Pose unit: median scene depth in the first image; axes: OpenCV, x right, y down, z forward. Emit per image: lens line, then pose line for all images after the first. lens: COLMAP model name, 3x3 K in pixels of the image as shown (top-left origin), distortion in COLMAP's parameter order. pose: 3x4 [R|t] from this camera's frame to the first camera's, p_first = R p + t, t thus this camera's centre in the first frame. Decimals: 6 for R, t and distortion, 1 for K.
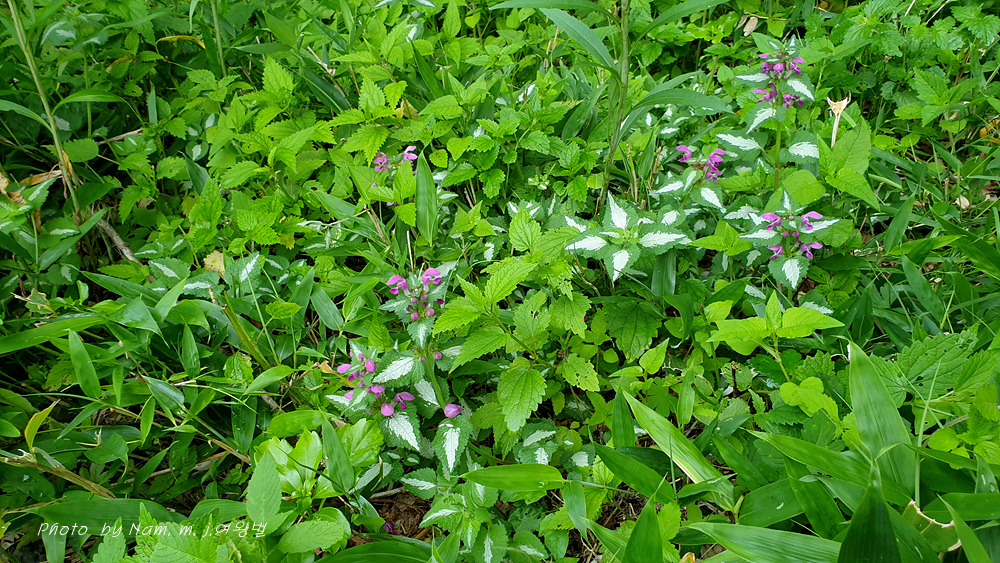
lens RADIAL K [[763.1, 0, 500.0], [0, 763.1, 281.5], [0, 0, 1]] dist [0.052147, -0.006593]
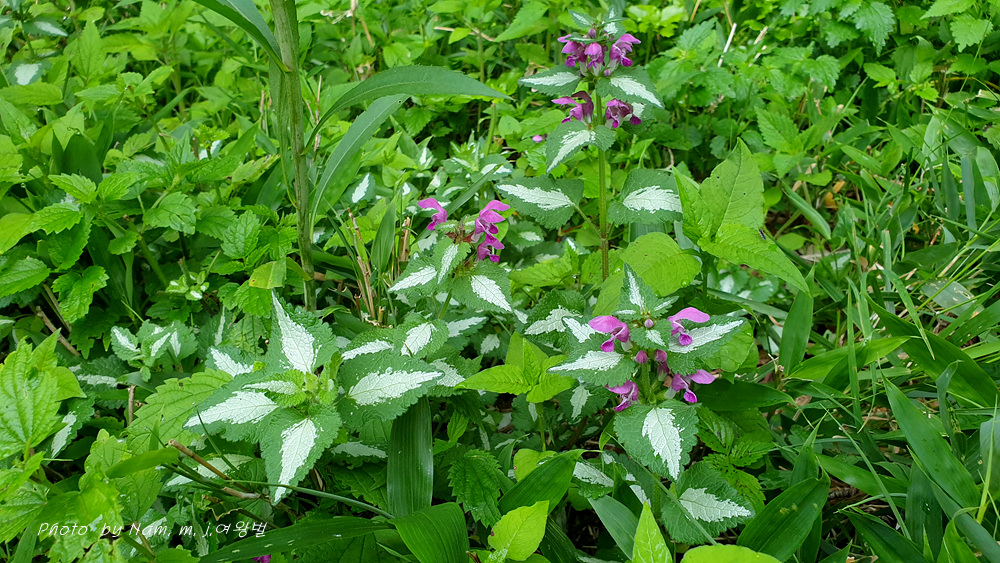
lens RADIAL K [[793.7, 0, 500.0], [0, 793.7, 281.5], [0, 0, 1]] dist [-0.004413, -0.004609]
pose [[0.969932, -0.051373, 0.237891, 0.162402], [0.087195, 0.985932, -0.142601, -0.043777], [-0.227219, 0.159057, 0.960767, 0.512141]]
